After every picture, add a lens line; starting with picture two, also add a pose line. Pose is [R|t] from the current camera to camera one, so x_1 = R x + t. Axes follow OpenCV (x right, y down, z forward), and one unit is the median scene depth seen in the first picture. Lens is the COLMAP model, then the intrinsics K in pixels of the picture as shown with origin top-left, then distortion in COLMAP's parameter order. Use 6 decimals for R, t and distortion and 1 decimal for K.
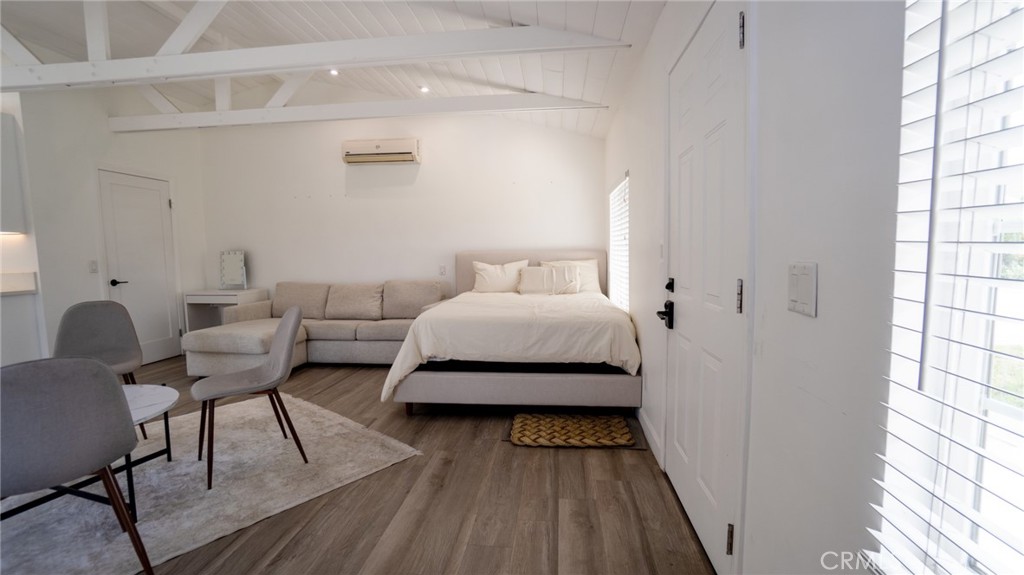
lens RADIAL K [[454.0, 0, 515.8], [0, 454.0, 290.5], [0, 0, 1]] dist [-0.055906, 0.018983]
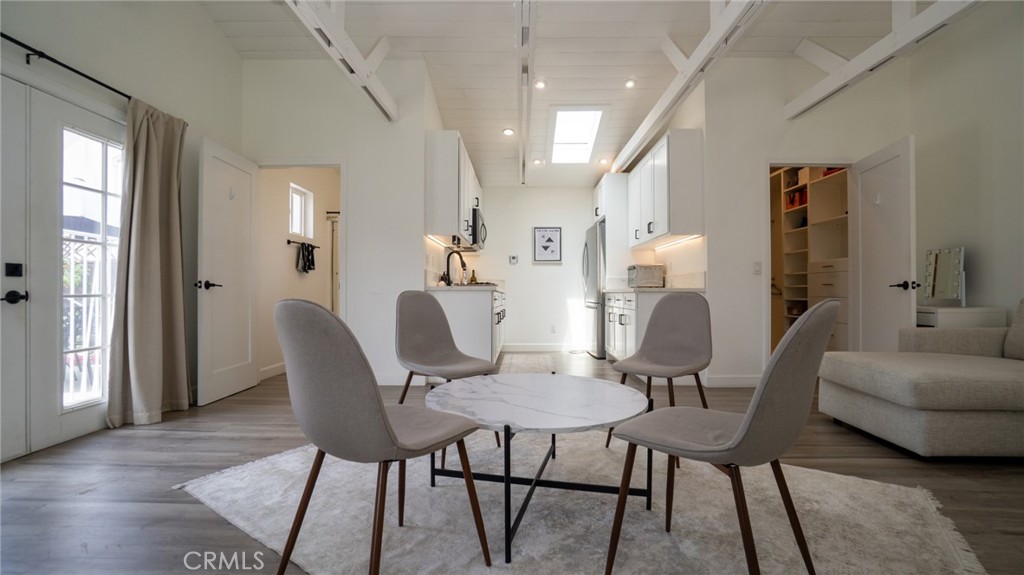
lens RADIAL K [[454.0, 0, 514.6], [0, 454.0, 286.3], [0, 0, 1]] dist [-0.055906, 0.018983]
pose [[0.081275, 0.007036, -0.996667, -0.060728], [-0.084523, 0.996422, 0.000141, 0.032202], [0.993101, 0.084230, 0.081578, 0.461258]]
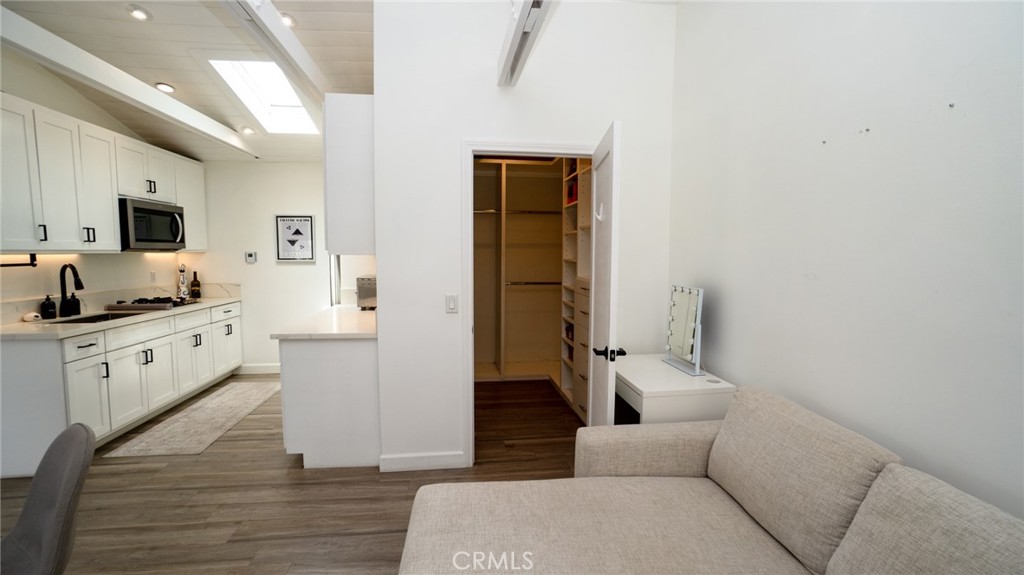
lens RADIAL K [[454.0, 0, 514.7], [0, 454.0, 289.9], [0, 0, 1]] dist [-0.055906, 0.018983]
pose [[0.232651, 0.103281, -0.967061, -0.329520], [-0.091368, 0.992269, 0.083992, -0.158754], [0.968259, 0.068817, 0.240289, 1.044572]]
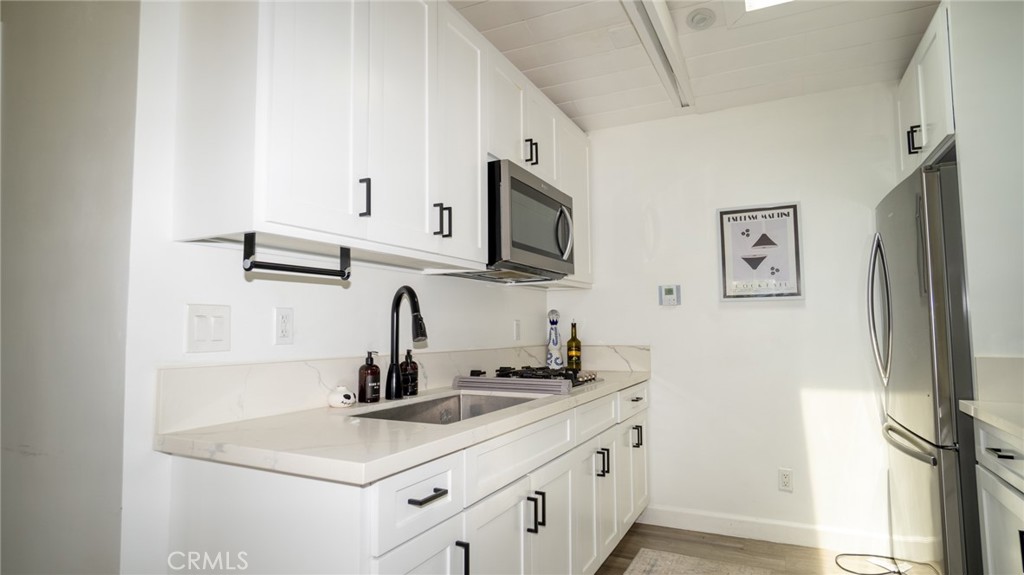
lens RADIAL K [[534.5, 0, 512.9], [0, 534.5, 288.8], [0, 0, 1]] dist [-0.033763, 0.011144]
pose [[-0.359523, -0.040893, -0.932240, -0.950477], [-0.061737, 0.997893, -0.019964, -0.049787], [0.931092, 0.050376, -0.361290, 0.665794]]
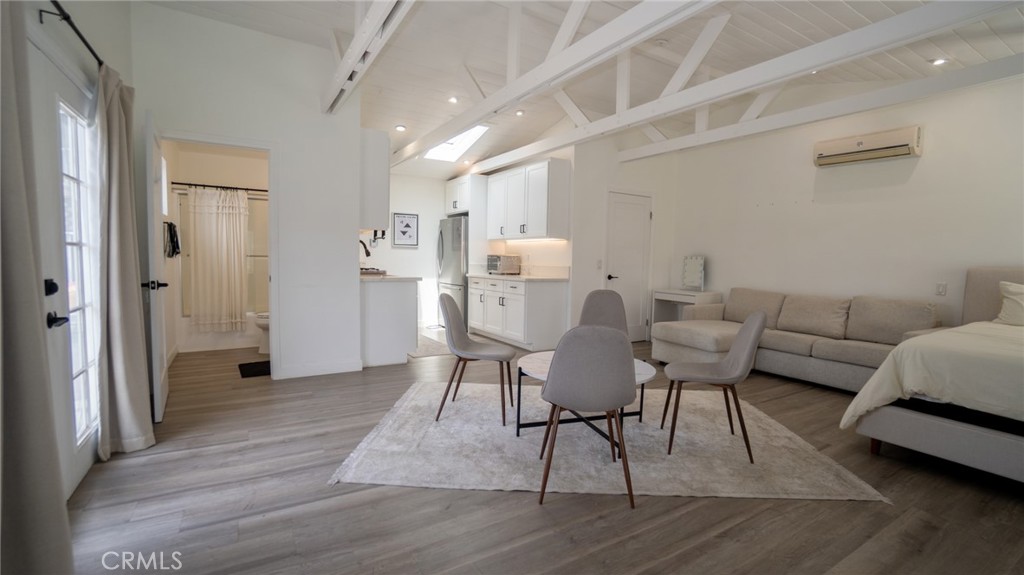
lens RADIAL K [[454.0, 0, 513.6], [0, 454.0, 289.5], [0, 0, 1]] dist [-0.055906, 0.018983]
pose [[0.603280, 0.084488, -0.793042, -0.012249], [-0.097016, 0.994763, 0.032177, 0.003807], [0.791607, 0.057525, 0.608317, -0.059750]]
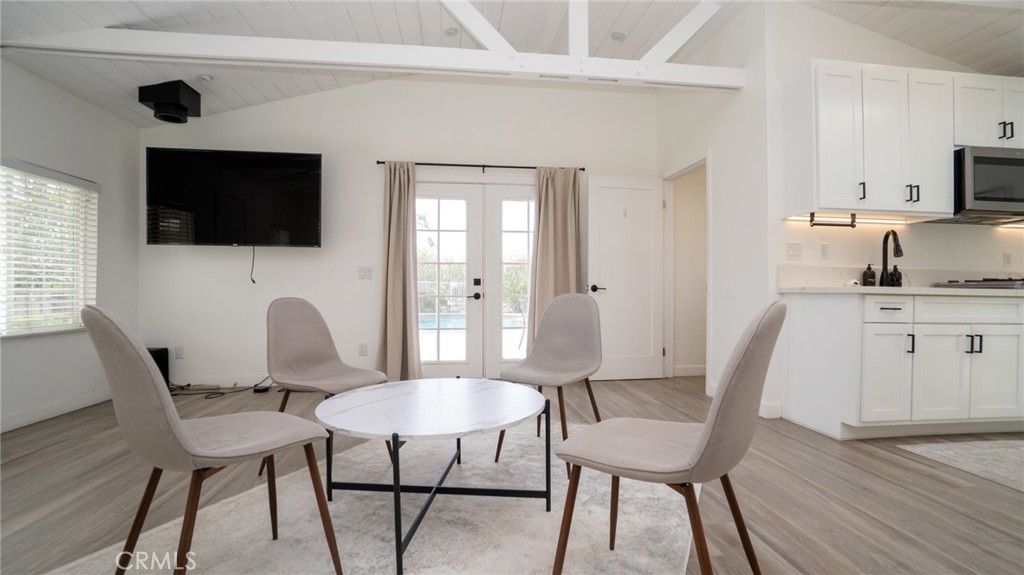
lens RADIAL K [[454.0, 0, 519.6], [0, 454.0, 292.8], [0, 0, 1]] dist [-0.055906, 0.018983]
pose [[-0.973372, 0.014636, -0.228764, -0.537434], [-0.005314, 0.996251, 0.086346, -0.007389], [0.229170, 0.085262, -0.969645, 1.023947]]
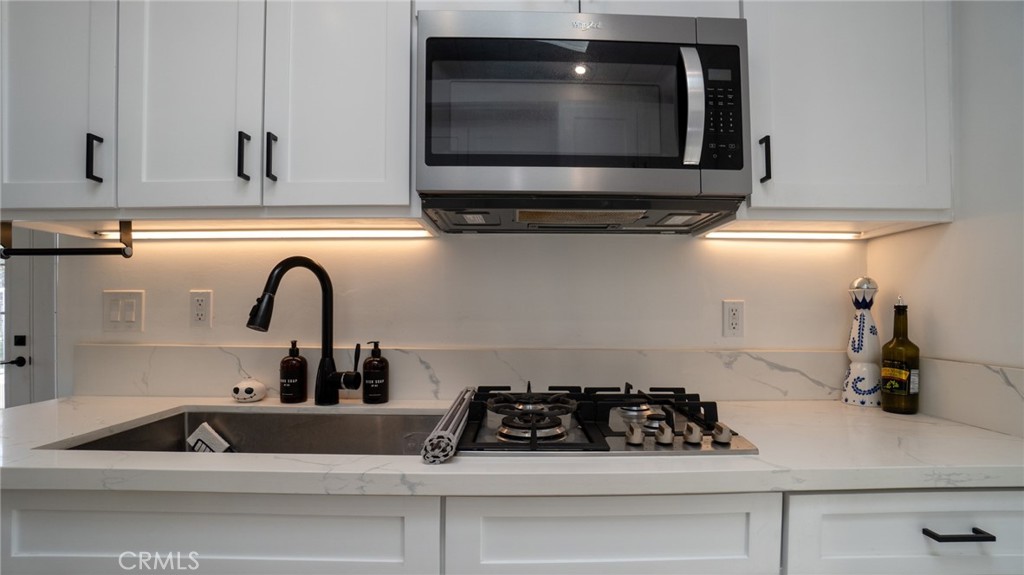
lens RADIAL K [[454.0, 0, 534.3], [0, 454.0, 298.7], [0, 0, 1]] dist [-0.055906, 0.018983]
pose [[-0.990630, 0.017425, -0.135460, -1.506327], [0.009592, 0.998255, 0.058266, -0.043016], [0.136239, 0.056421, -0.989068, 0.726442]]
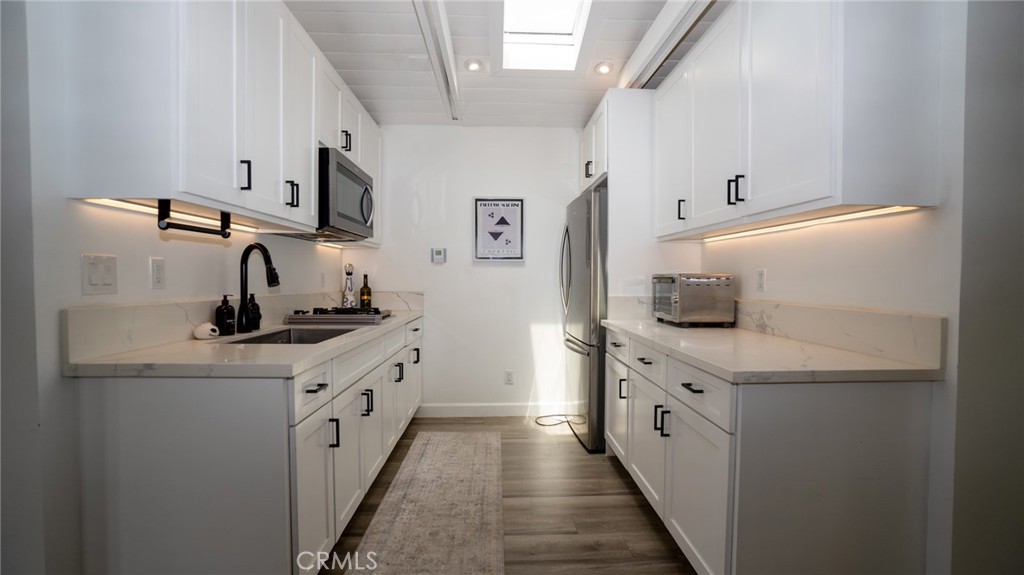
lens RADIAL K [[454.0, 0, 512.2], [0, 454.0, 287.0], [0, 0, 1]] dist [-0.055906, 0.018983]
pose [[0.135498, 0.042374, -0.989871, -0.814828], [-0.089197, 0.995550, 0.030407, -0.047425], [0.986754, 0.084173, 0.138674, 0.619756]]
